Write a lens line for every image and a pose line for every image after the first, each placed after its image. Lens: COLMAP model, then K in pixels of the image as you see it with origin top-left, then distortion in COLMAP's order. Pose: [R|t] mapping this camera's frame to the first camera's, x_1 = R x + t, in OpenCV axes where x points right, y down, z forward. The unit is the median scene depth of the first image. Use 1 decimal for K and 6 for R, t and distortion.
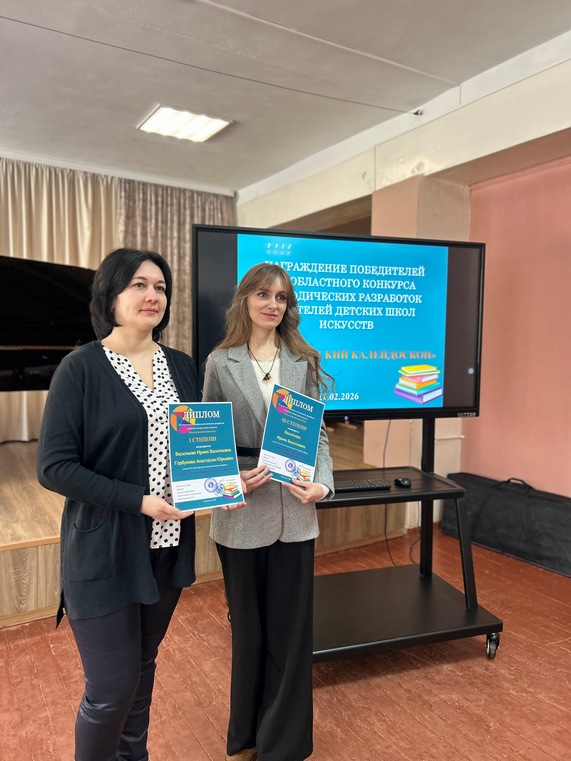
lens RADIAL K [[578.6, 0, 285.5], [0, 578.6, 380.5], [0, 0, 1]] dist [0.039160, -0.048737]
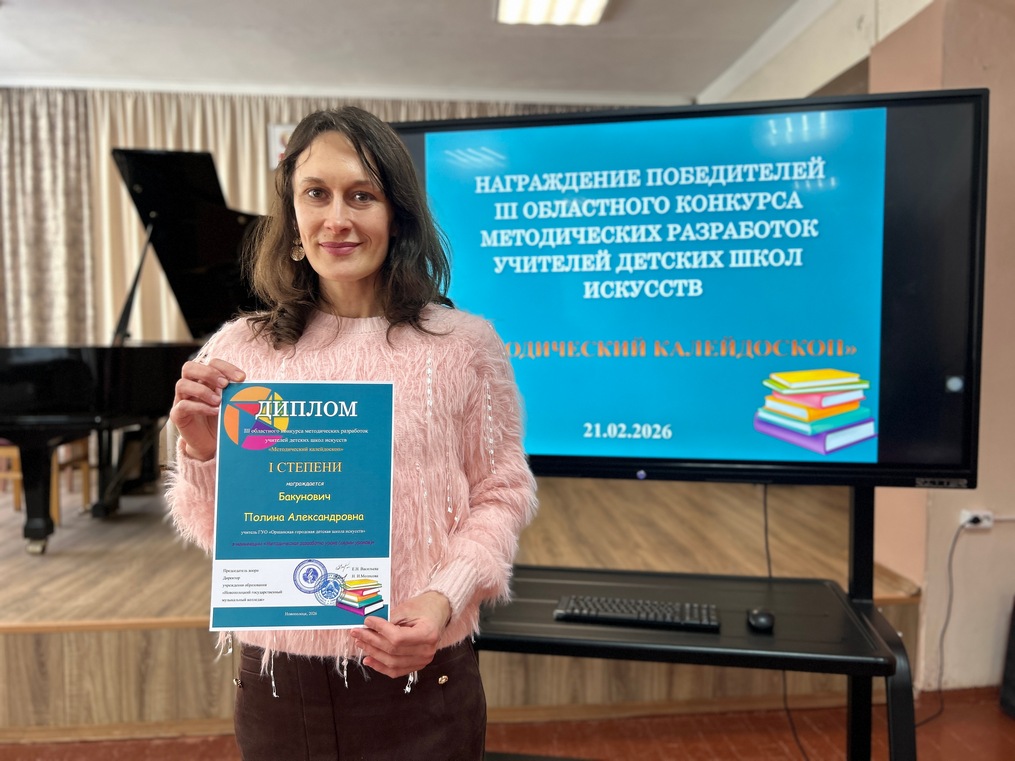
lens RADIAL K [[775.0, 0, 520.1], [0, 775.0, 380.2], [0, 0, 1]] dist [0.031576, -0.036254]
pose [[0.888282, 0.012225, -0.459135, 0.316974], [-0.018864, 0.999773, -0.009875, -0.007875], [0.458910, 0.017433, 0.888312, 0.346432]]
